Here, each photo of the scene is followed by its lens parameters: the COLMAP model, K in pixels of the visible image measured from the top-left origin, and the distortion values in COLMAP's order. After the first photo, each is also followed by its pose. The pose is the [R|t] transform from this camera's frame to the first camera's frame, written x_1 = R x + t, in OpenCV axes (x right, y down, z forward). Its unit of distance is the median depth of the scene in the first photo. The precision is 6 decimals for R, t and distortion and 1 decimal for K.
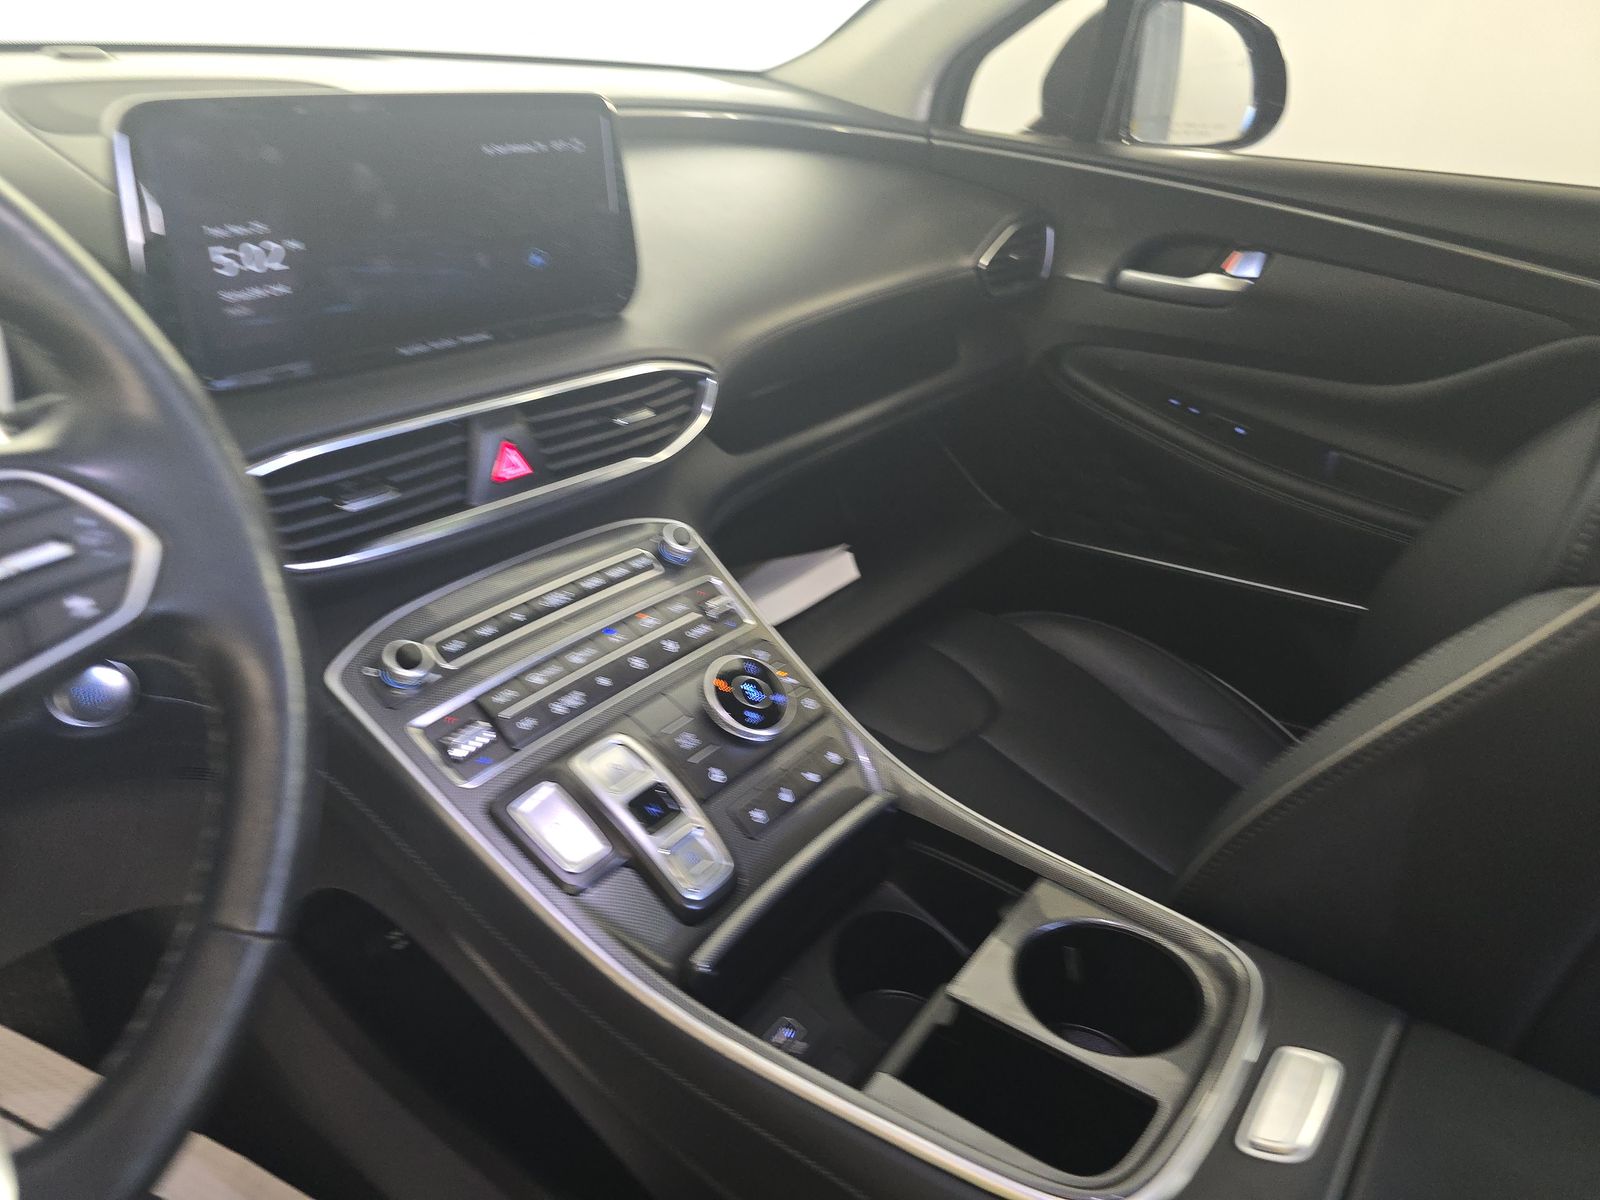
lens RADIAL K [[1111.9, 0, 799.1], [0, 1111.9, 609.6], [0, 0, 1]] dist [0.045787, -0.057665]
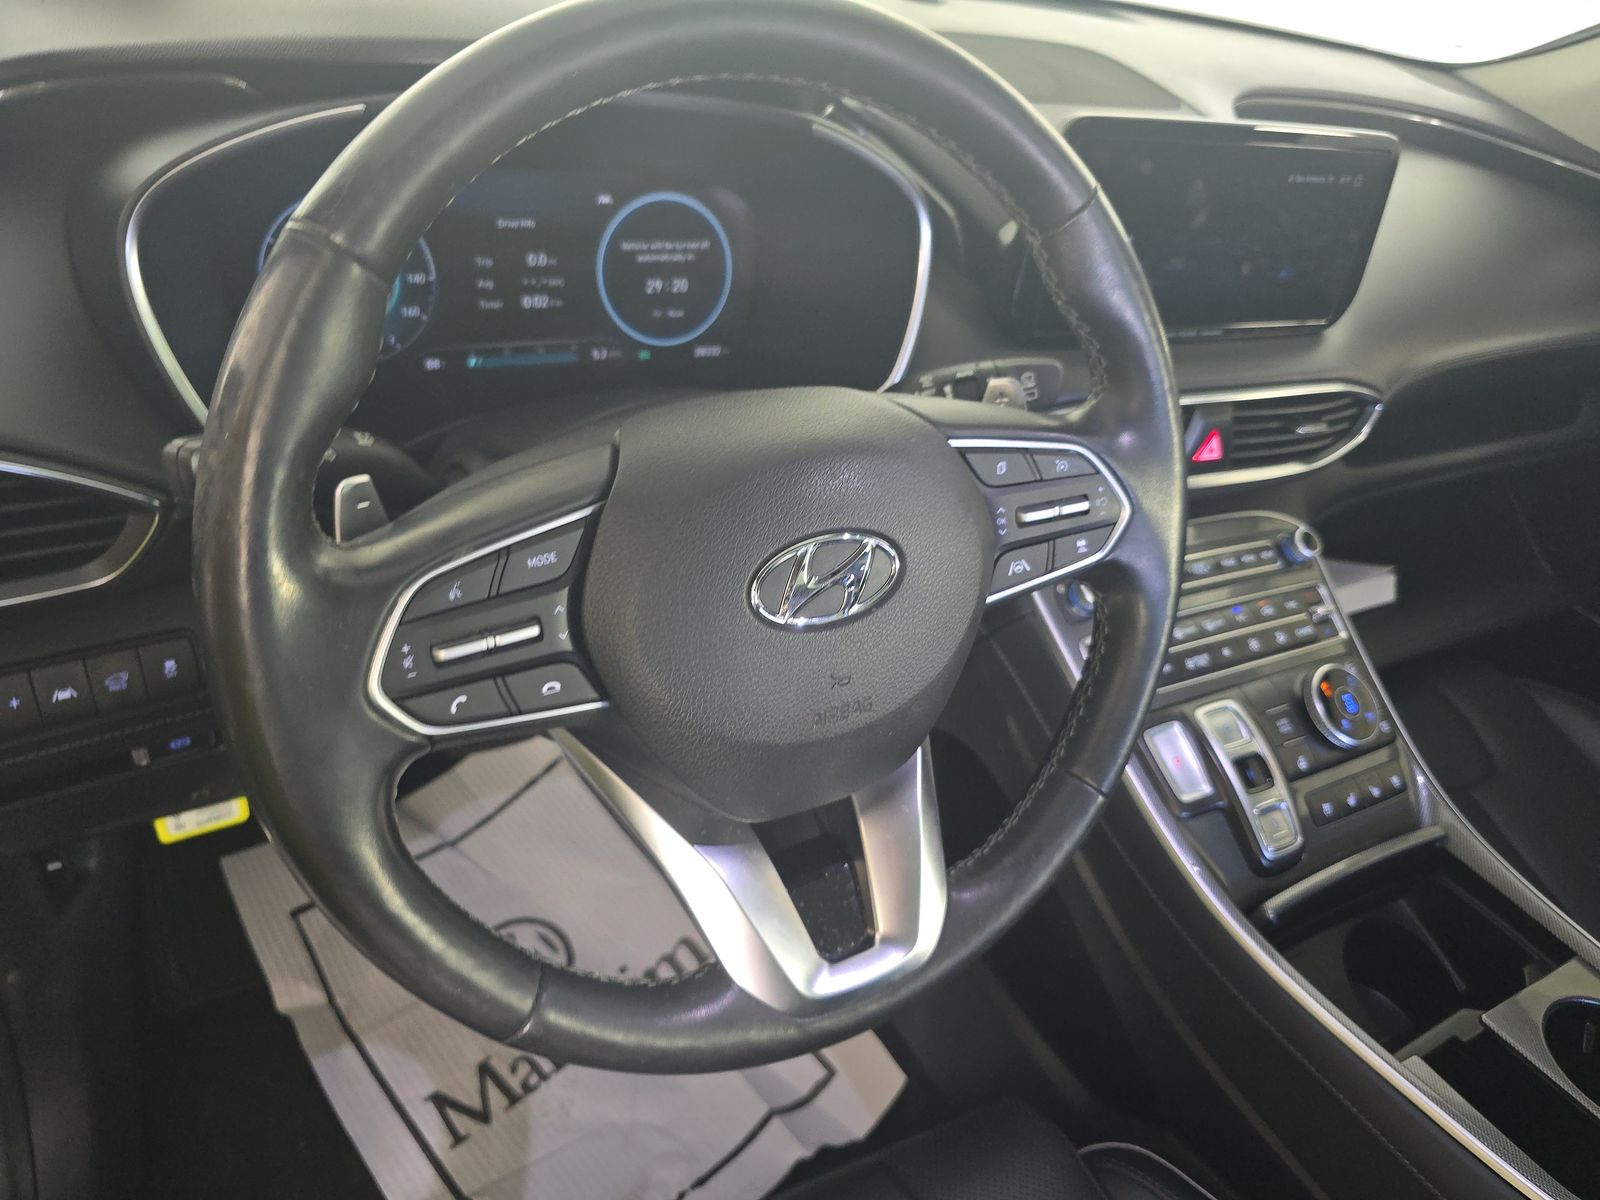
lens RADIAL K [[1111.9, 0, 799.1], [0, 1111.9, 609.6], [0, 0, 1]] dist [0.045787, -0.057665]
pose [[0.904866, 0.325262, -0.274631, -0.240340], [-0.296857, 0.944521, 0.140558, -0.008035], [0.305113, -0.045660, 0.951221, -0.221885]]
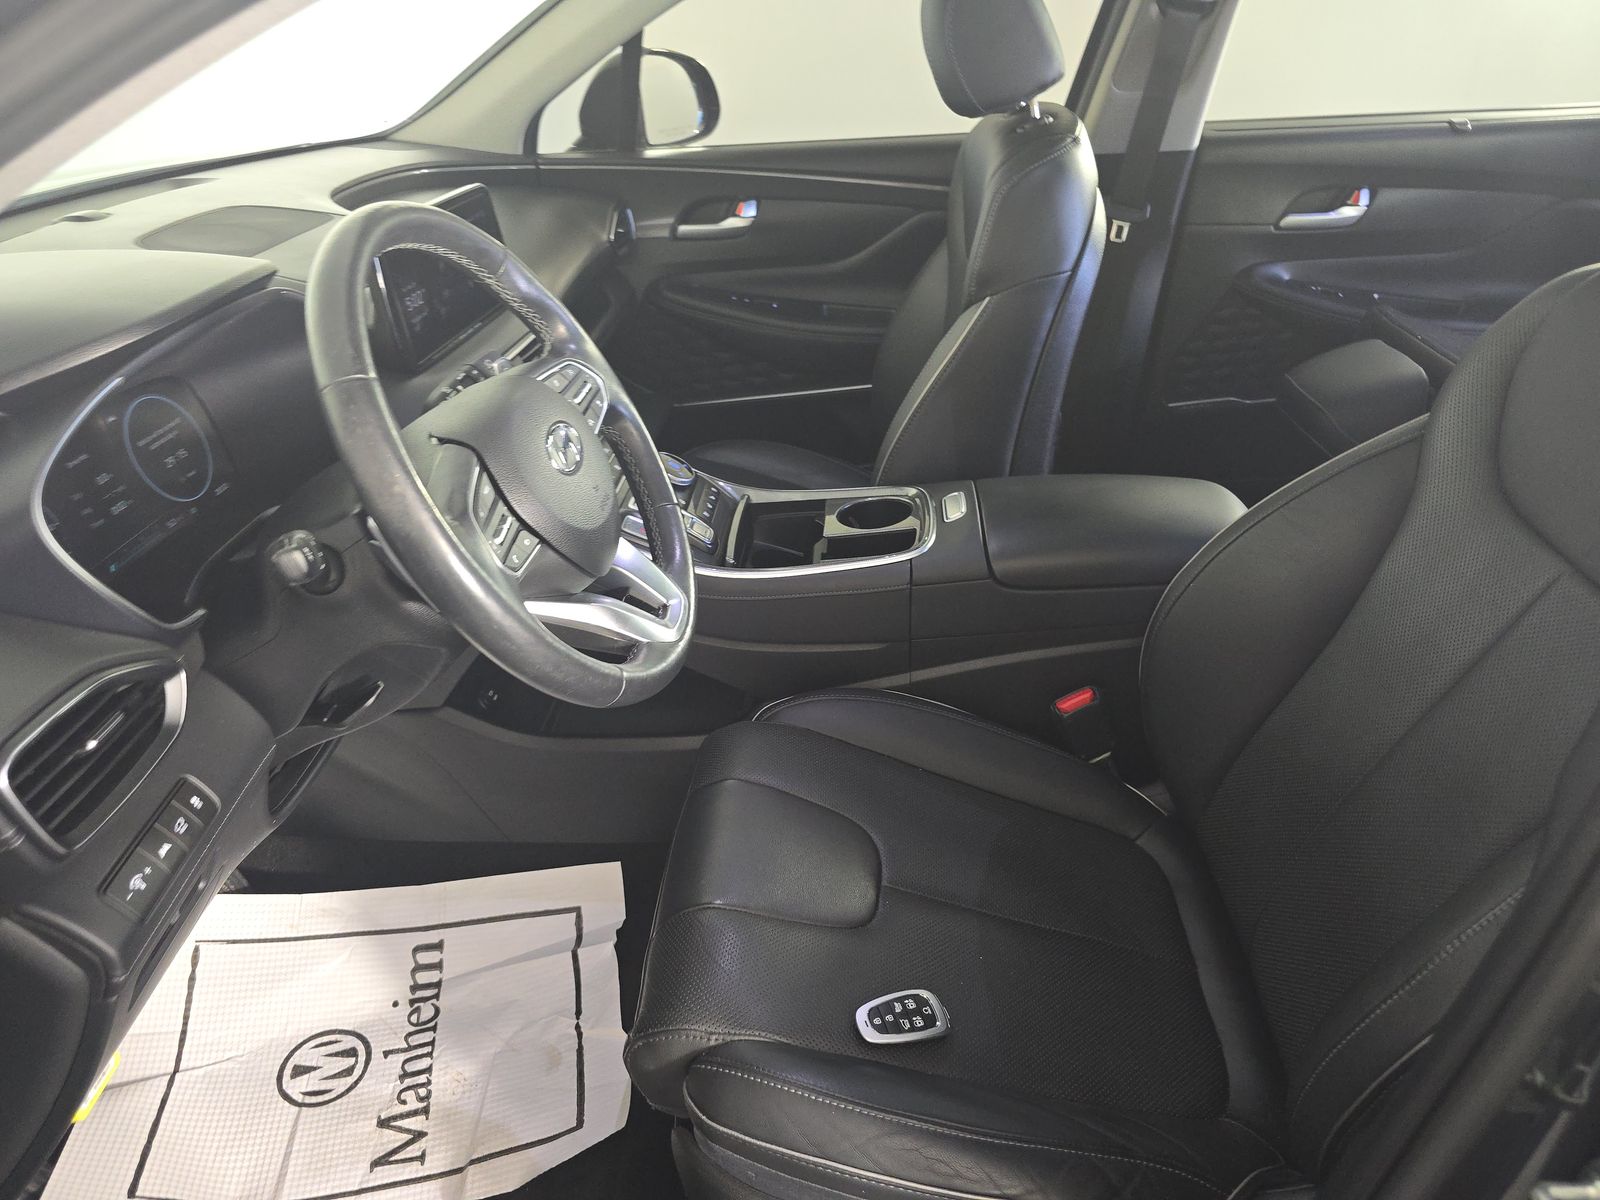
lens RADIAL K [[1073.4, 0, 800.0], [0, 1073.4, 600.0], [0, 0, 1]] dist [0.037717, -0.050573]
pose [[0.837318, -0.340590, 0.427664, -0.730495], [0.326708, 0.938923, 0.108098, 0.165895], [-0.438361, 0.049209, 0.897451, -0.797908]]
